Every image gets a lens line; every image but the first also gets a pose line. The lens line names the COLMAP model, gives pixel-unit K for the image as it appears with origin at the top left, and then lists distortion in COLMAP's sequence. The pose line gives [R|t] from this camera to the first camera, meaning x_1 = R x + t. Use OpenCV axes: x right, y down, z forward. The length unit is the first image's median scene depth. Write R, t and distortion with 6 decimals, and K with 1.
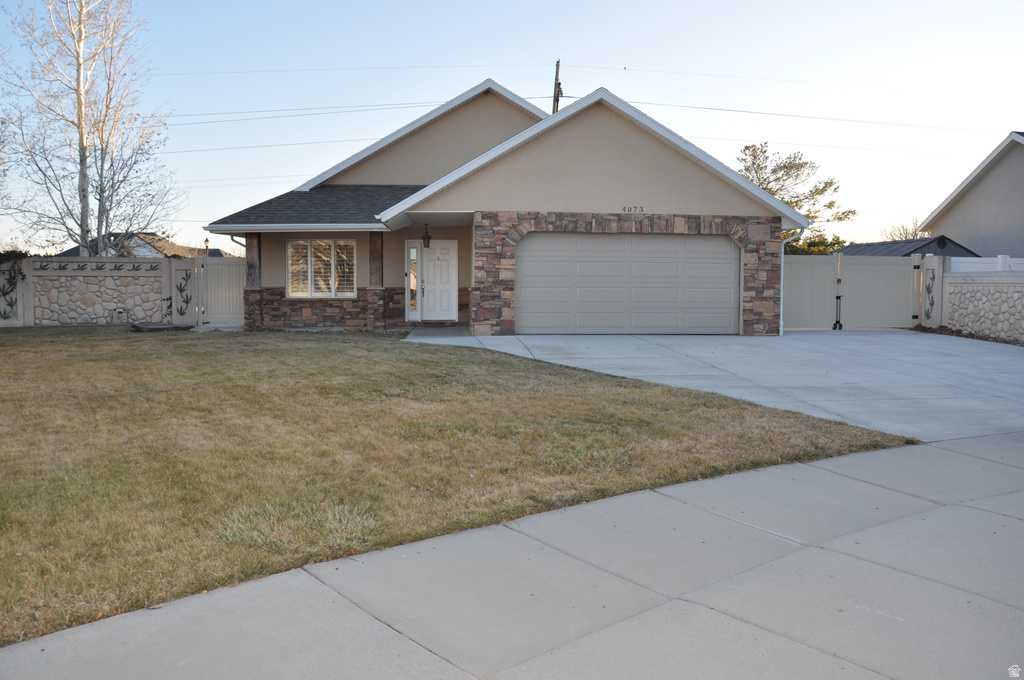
lens RADIAL K [[794.0, 0, 512.0], [0, 794.0, 340.0], [0, 0, 1]] dist [-0.166766, 0.133161]
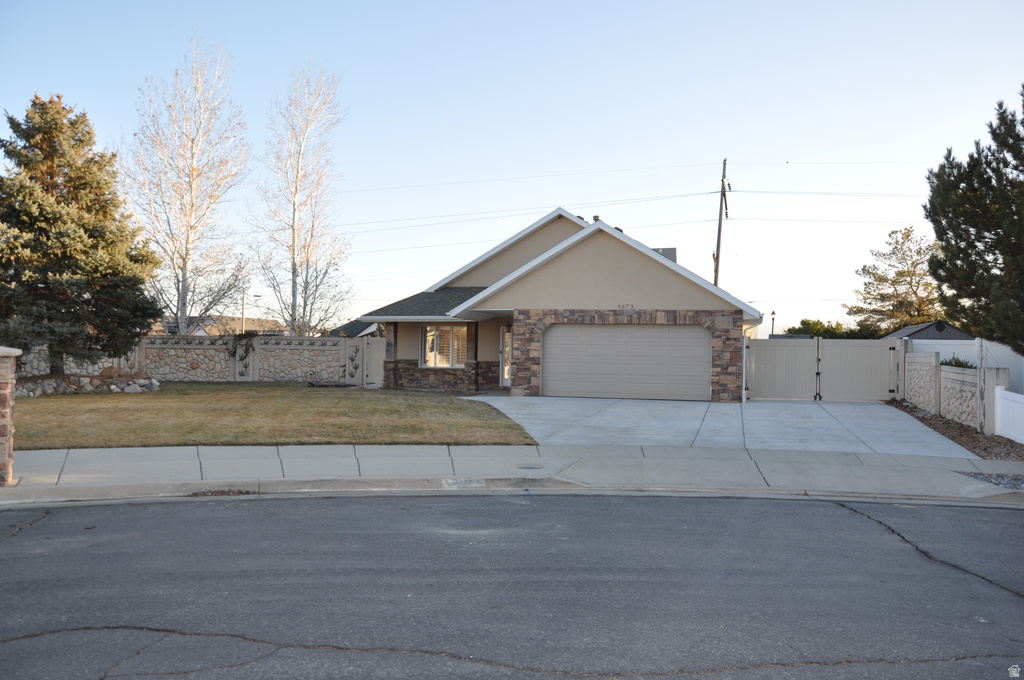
lens RADIAL K [[794.0, 0, 512.0], [0, 794.0, 340.0], [0, 0, 1]] dist [-0.166766, 0.133161]
pose [[0.939655, 0.005871, -0.342074, 0.429040], [-0.037684, 0.995545, -0.086429, 0.017196], [0.340042, 0.094104, 0.935690, -0.335784]]
